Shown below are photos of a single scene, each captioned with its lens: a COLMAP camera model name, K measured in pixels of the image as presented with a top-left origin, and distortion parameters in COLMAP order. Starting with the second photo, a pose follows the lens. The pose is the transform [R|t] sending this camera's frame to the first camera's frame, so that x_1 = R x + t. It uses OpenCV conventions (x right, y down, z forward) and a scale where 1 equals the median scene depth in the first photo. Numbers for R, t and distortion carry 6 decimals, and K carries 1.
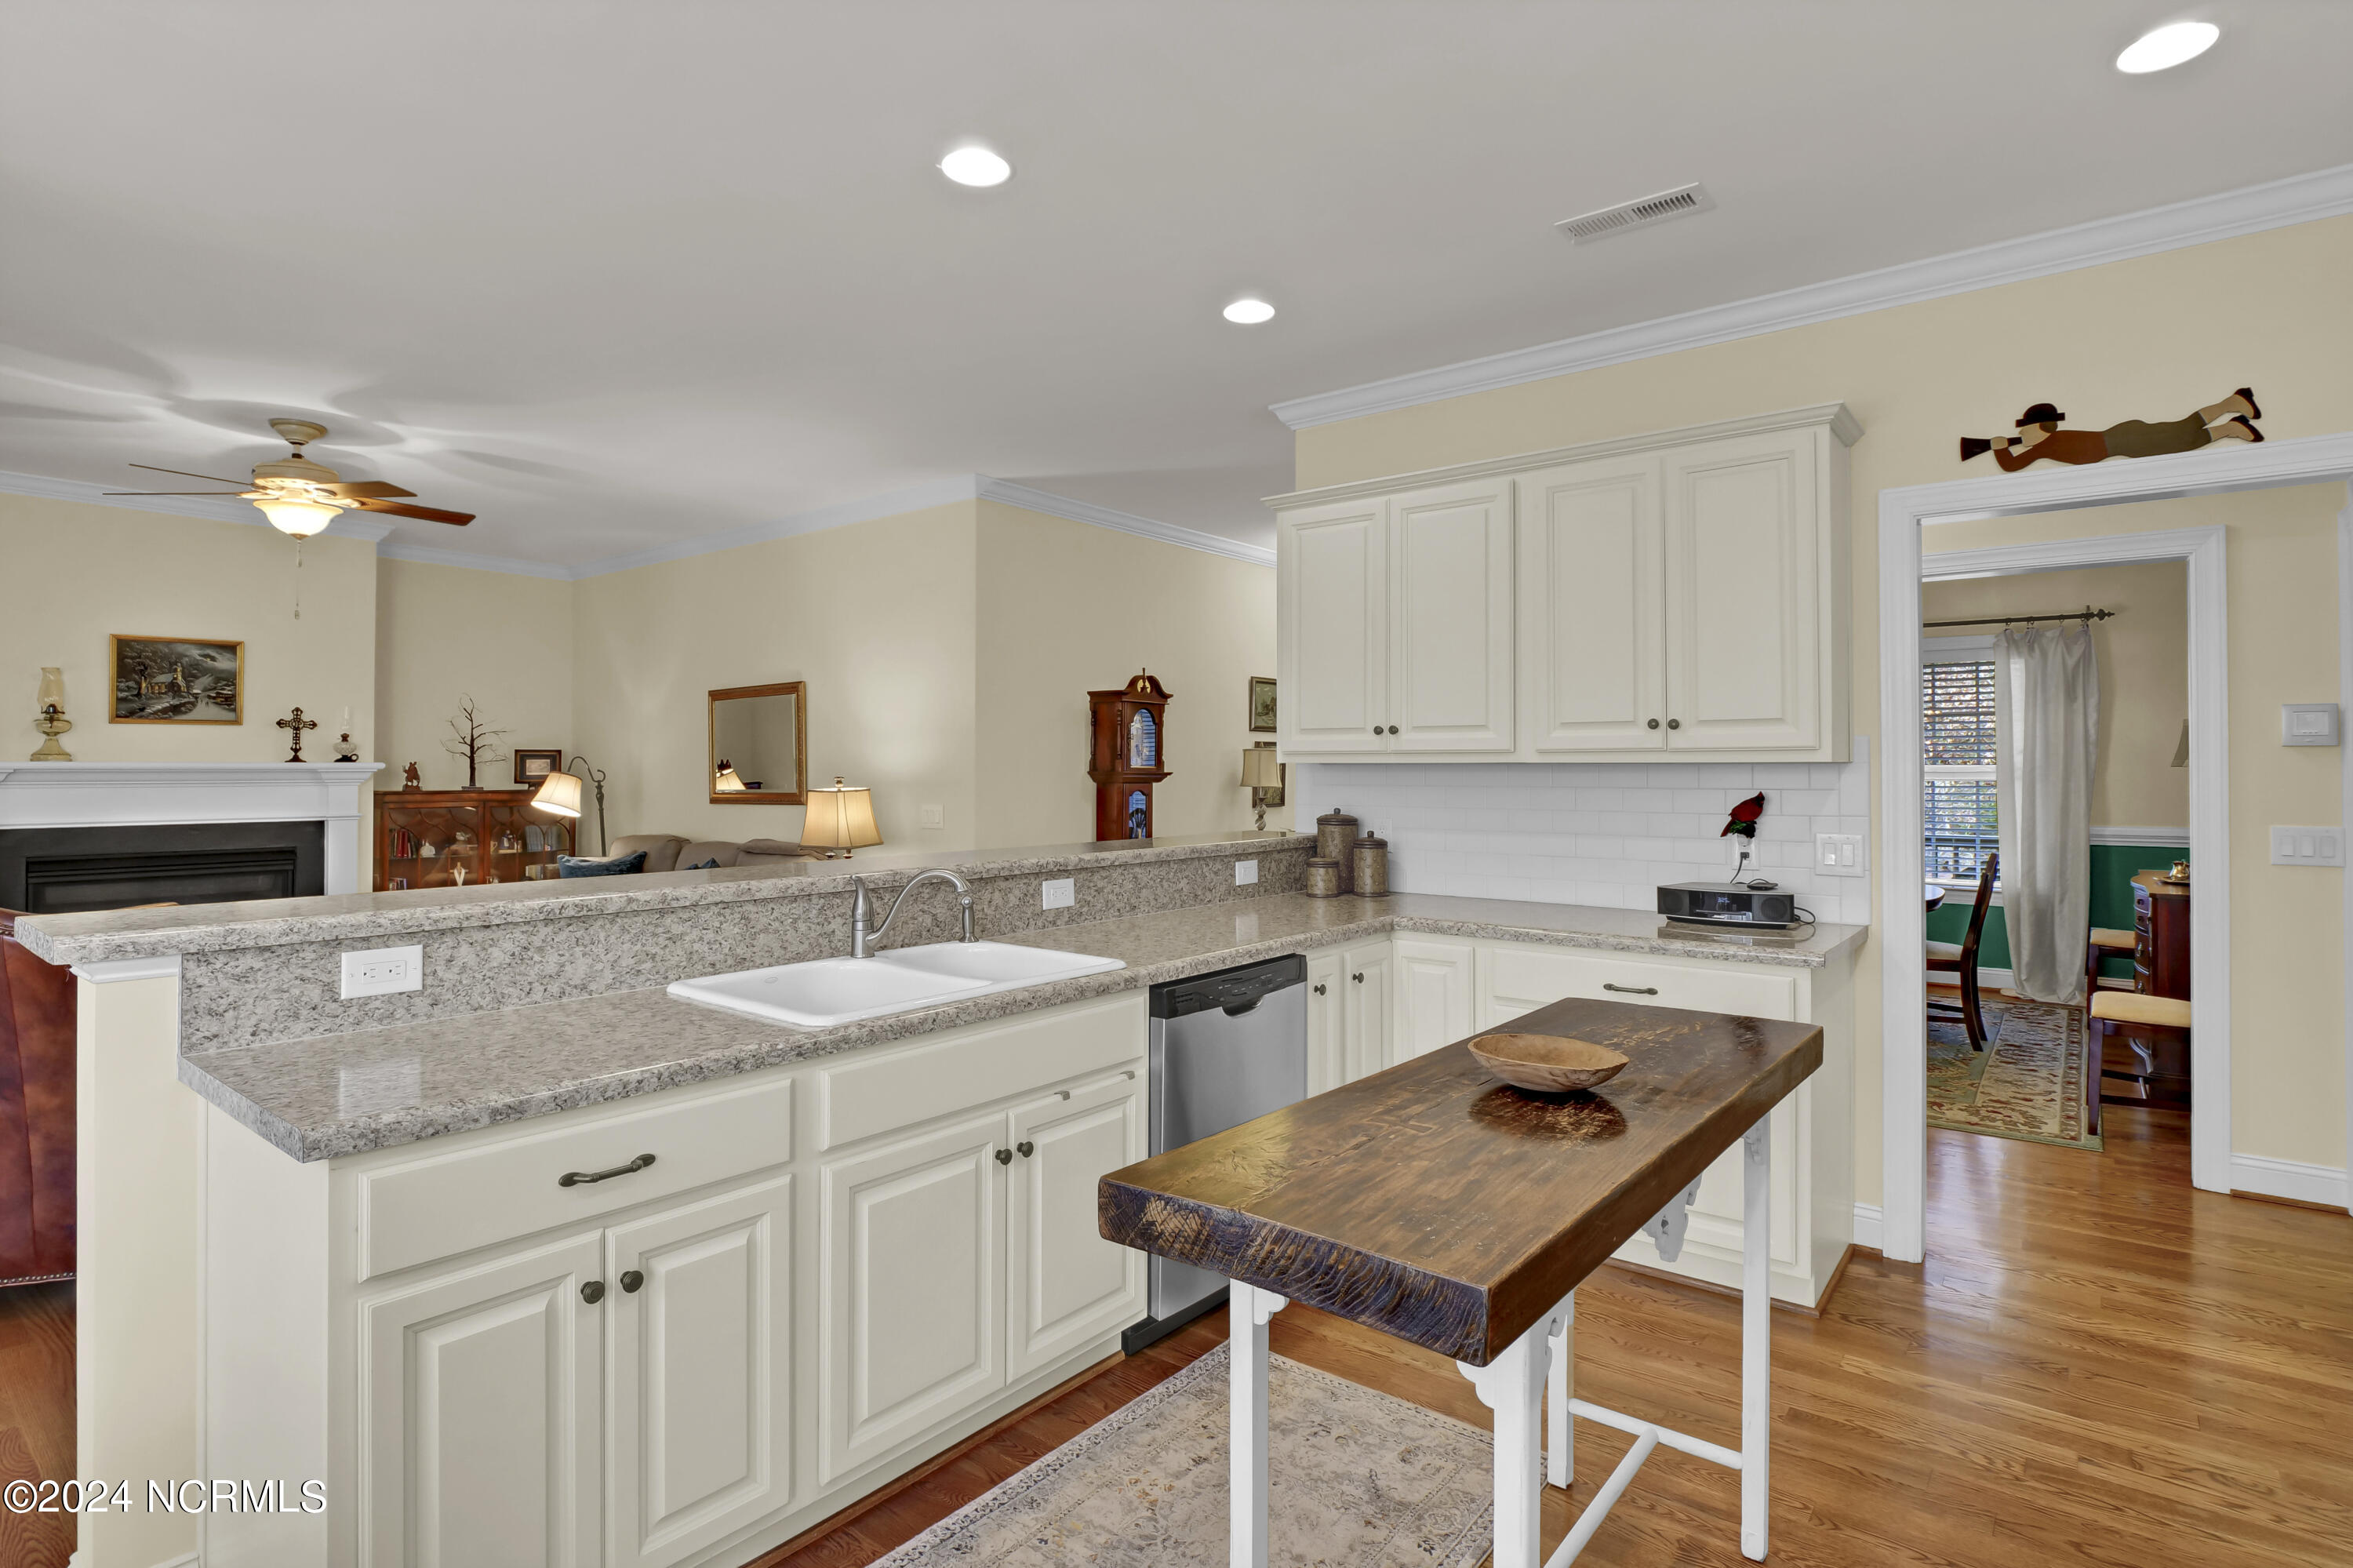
lens RADIAL K [[1182.5, 0, 1175.2], [0, 1182.5, 767.2], [0, 0, 1]] dist [-0.000007, -0.000004]
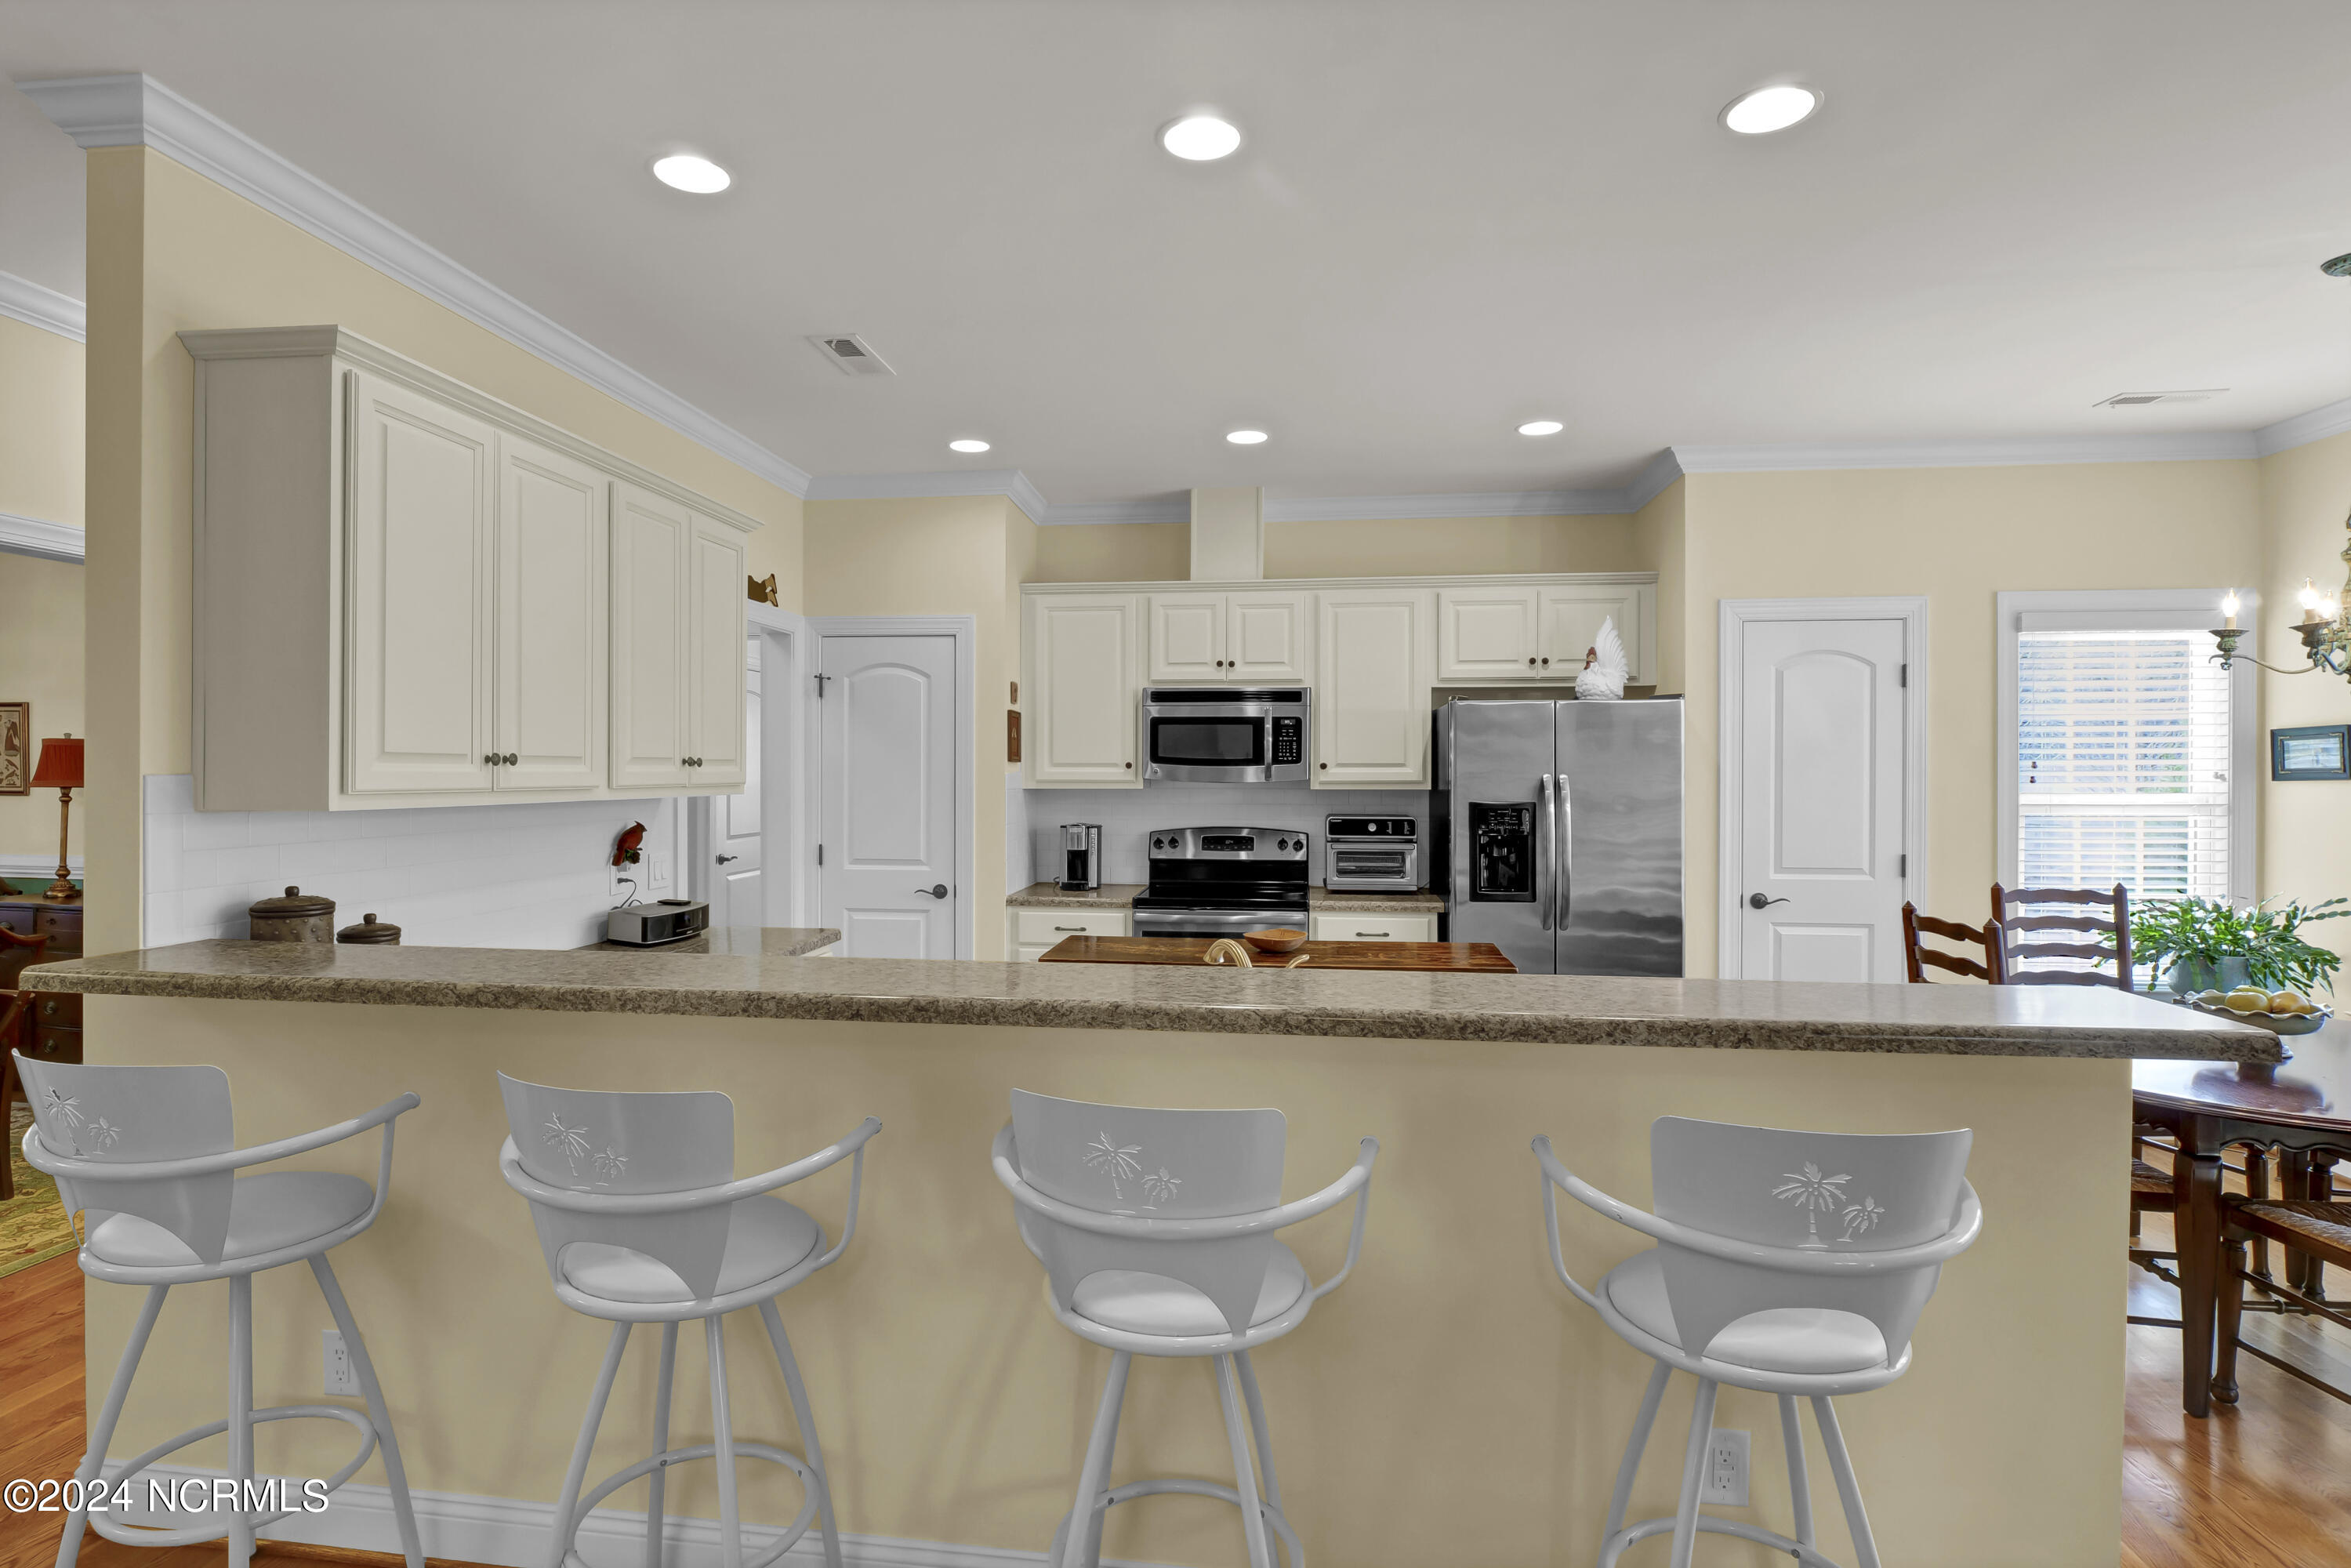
lens RADIAL K [[1181.5, 0, 1174.2], [0, 1181.5, 767.2], [0, 0, 1]] dist [-0.000007, -0.000004]
pose [[-0.528056, -0.001942, 0.849207, -0.712267], [-0.005815, 0.999982, -0.001329, -0.031474], [-0.849190, -0.005640, -0.528058, 1.146272]]
